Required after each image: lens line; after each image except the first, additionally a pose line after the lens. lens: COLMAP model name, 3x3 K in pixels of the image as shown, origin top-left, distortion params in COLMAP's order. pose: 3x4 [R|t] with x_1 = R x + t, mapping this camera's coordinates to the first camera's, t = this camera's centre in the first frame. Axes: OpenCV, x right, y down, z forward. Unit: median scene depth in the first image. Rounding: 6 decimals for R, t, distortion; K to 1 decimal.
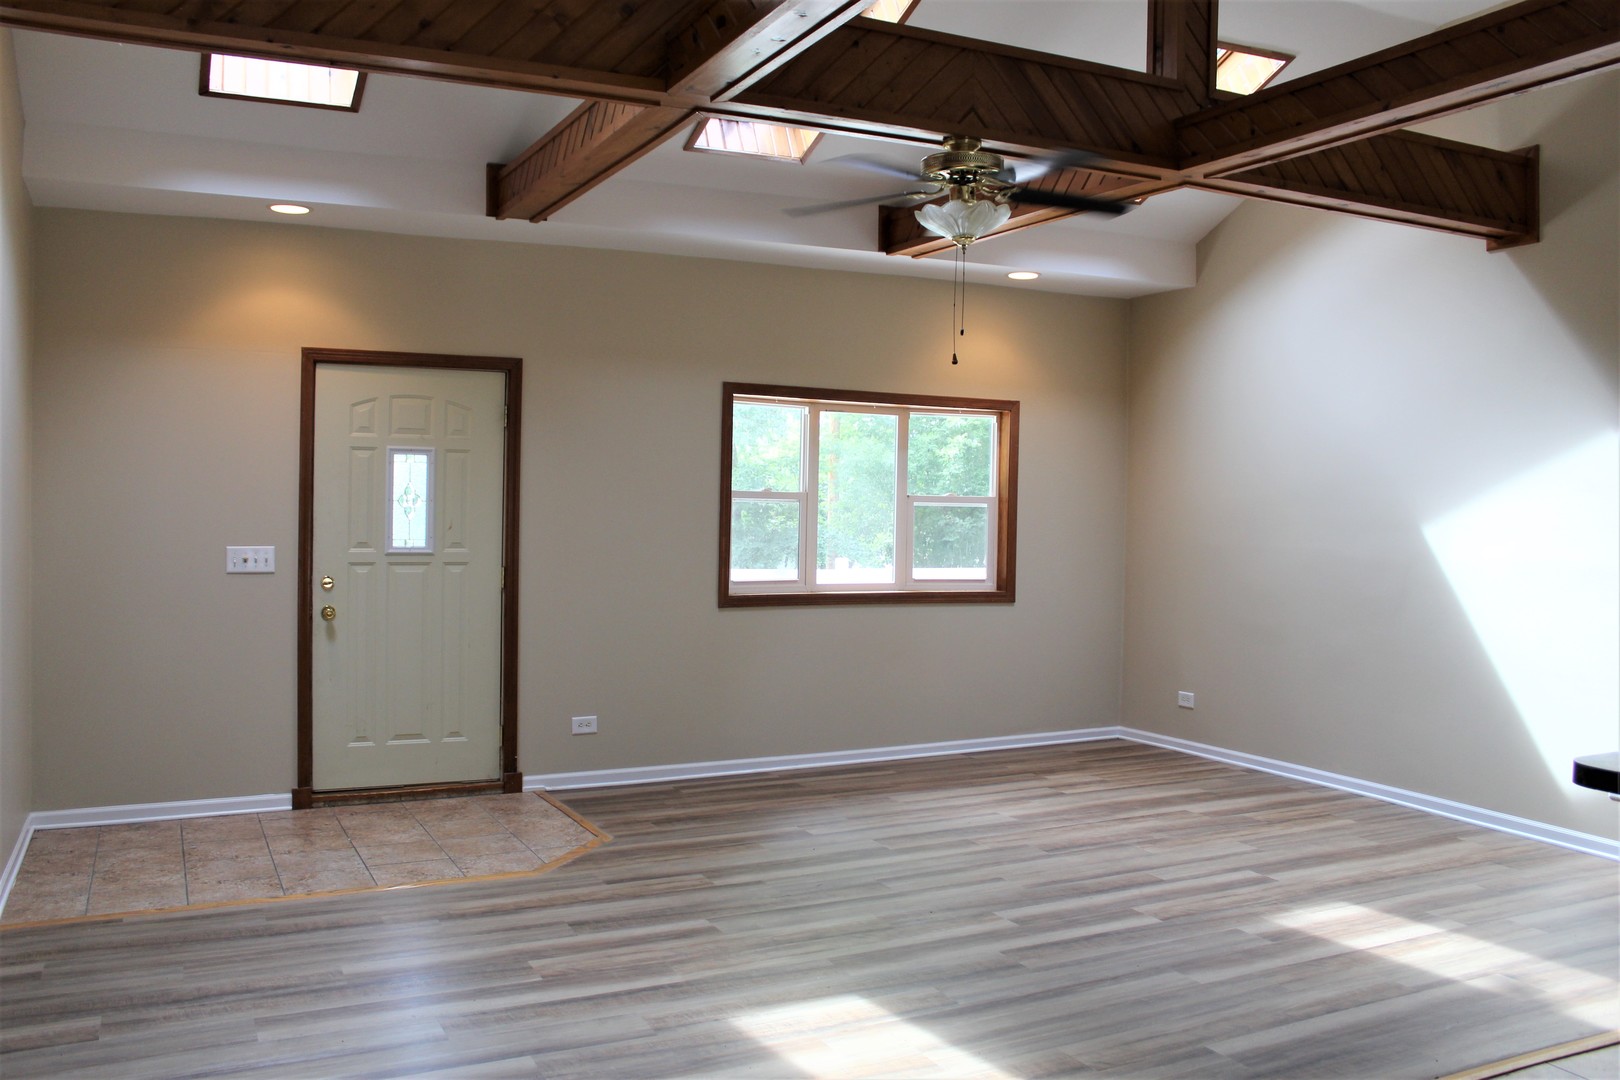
lens RADIAL K [[1366.2, 0, 803.4], [0, 1366.2, 543.4], [0, 0, 1]] dist [-0.148390, 0.125984]
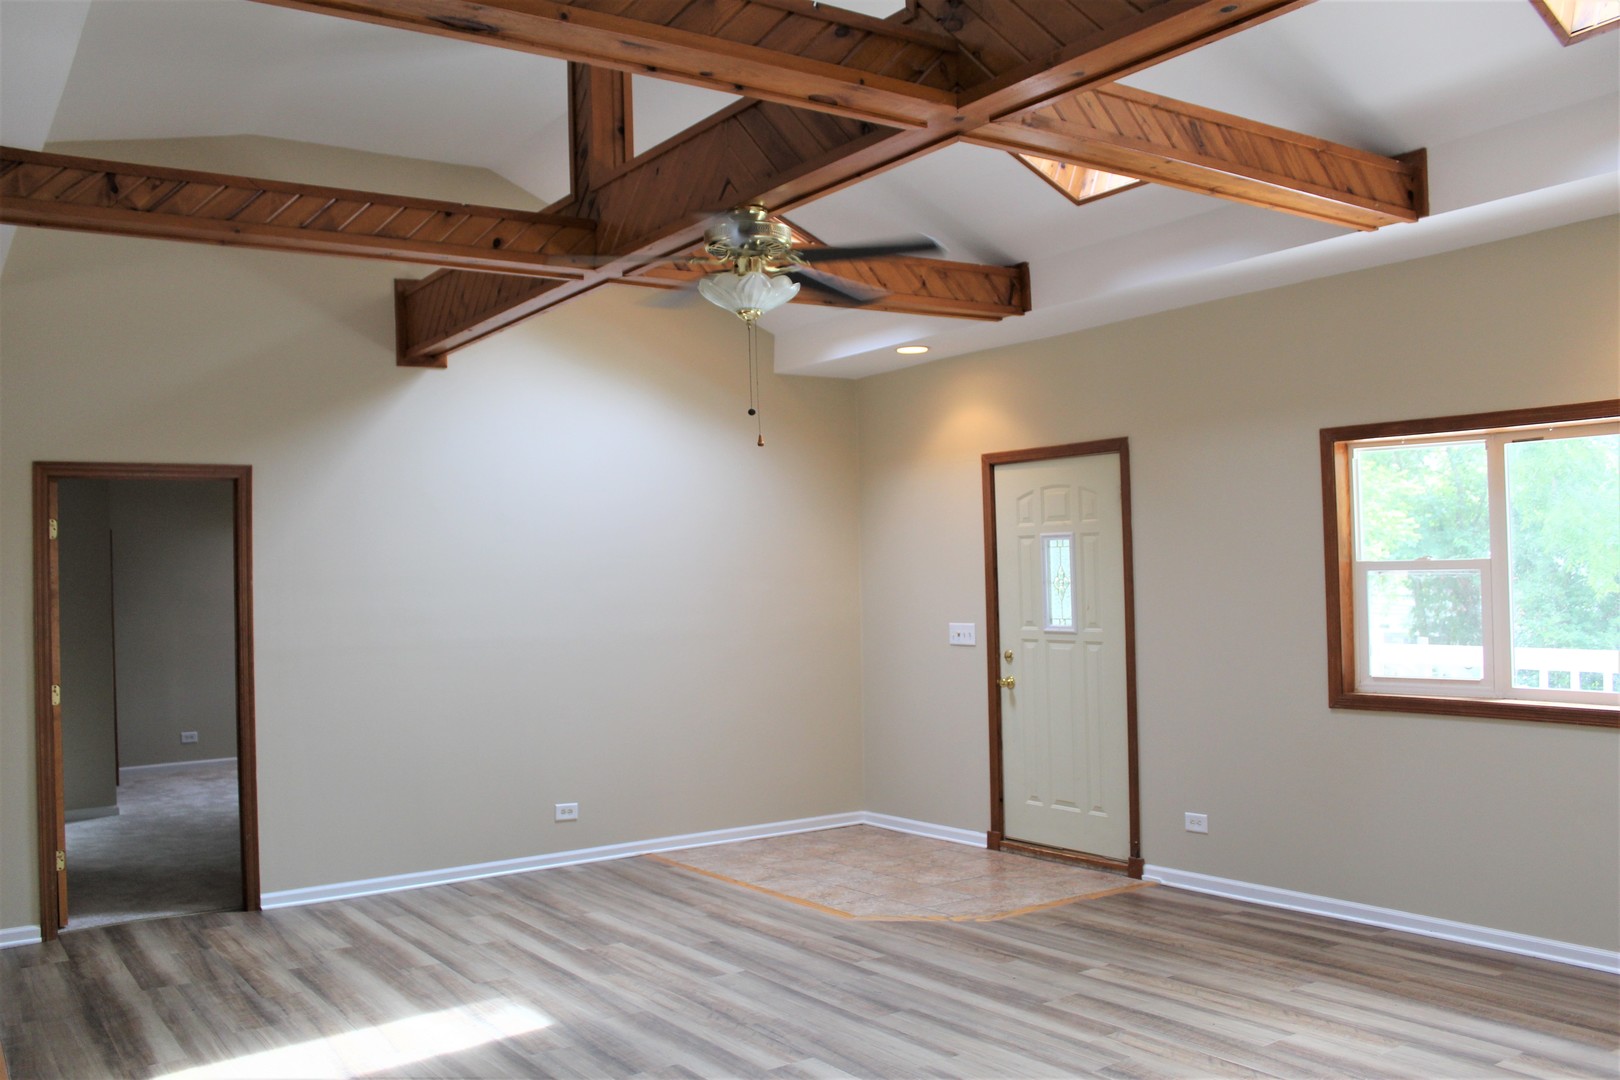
lens RADIAL K [[1366.2, 0, 802.7], [0, 1366.2, 540.5], [0, 0, 1]] dist [-0.148390, 0.125984]
pose [[0.153763, -0.040970, -0.987258, 0.876918], [-0.005144, 0.999093, -0.042262, -0.021860], [0.988094, 0.011577, 0.153413, 0.741513]]
